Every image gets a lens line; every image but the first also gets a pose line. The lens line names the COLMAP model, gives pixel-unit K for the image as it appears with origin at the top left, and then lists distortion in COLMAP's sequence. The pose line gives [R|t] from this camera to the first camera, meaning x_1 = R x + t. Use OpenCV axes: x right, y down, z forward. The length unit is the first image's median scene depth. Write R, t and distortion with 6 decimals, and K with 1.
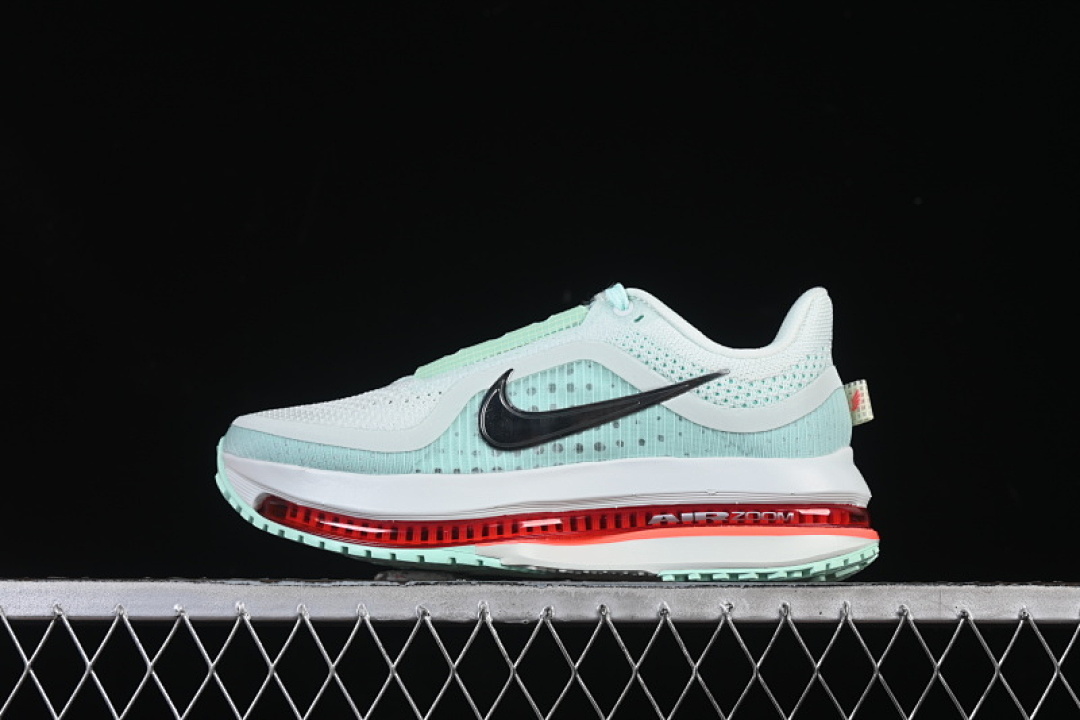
lens RADIAL K [[2280.9, 0, 537.3], [0, 2280.9, 362.1], [0, 0, 1]] dist [-0.060840, 0.000000]
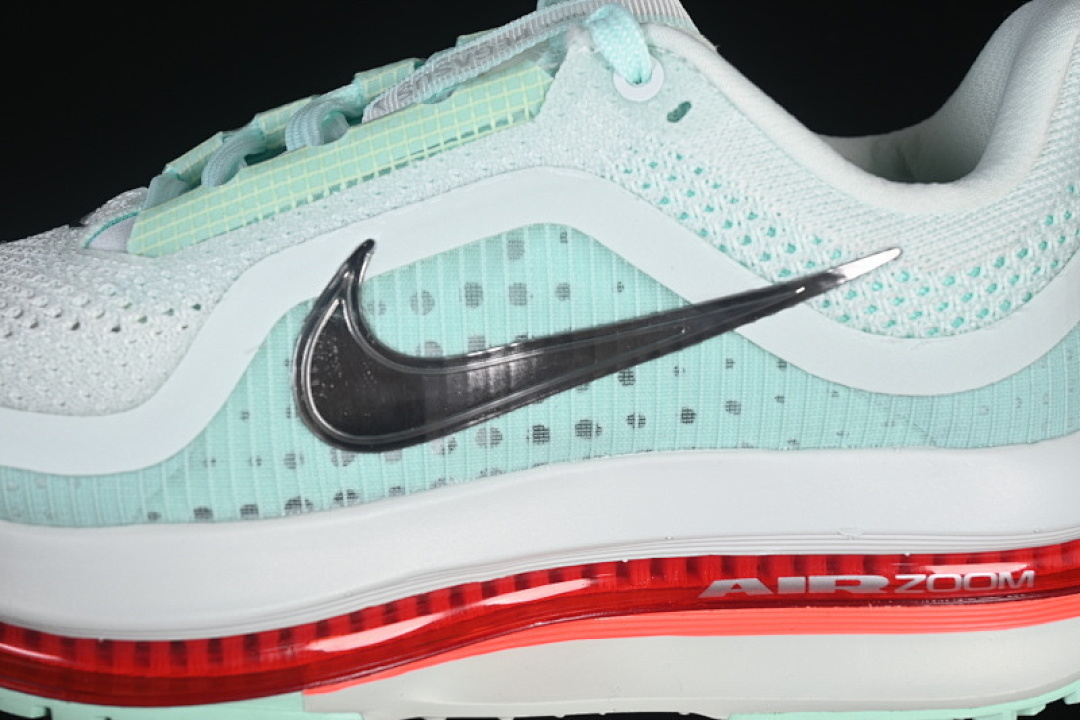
lens RADIAL K [[2280.9, 0, 545.8], [0, 2280.9, 358.3], [0, 0, 1]] dist [-0.060840, 0.000000]
pose [[0.992613, -0.038881, 0.114927, -0.028211], [-0.006048, 0.930222, 0.366947, -0.129244], [-0.121175, -0.364931, 0.923115, 0.617469]]
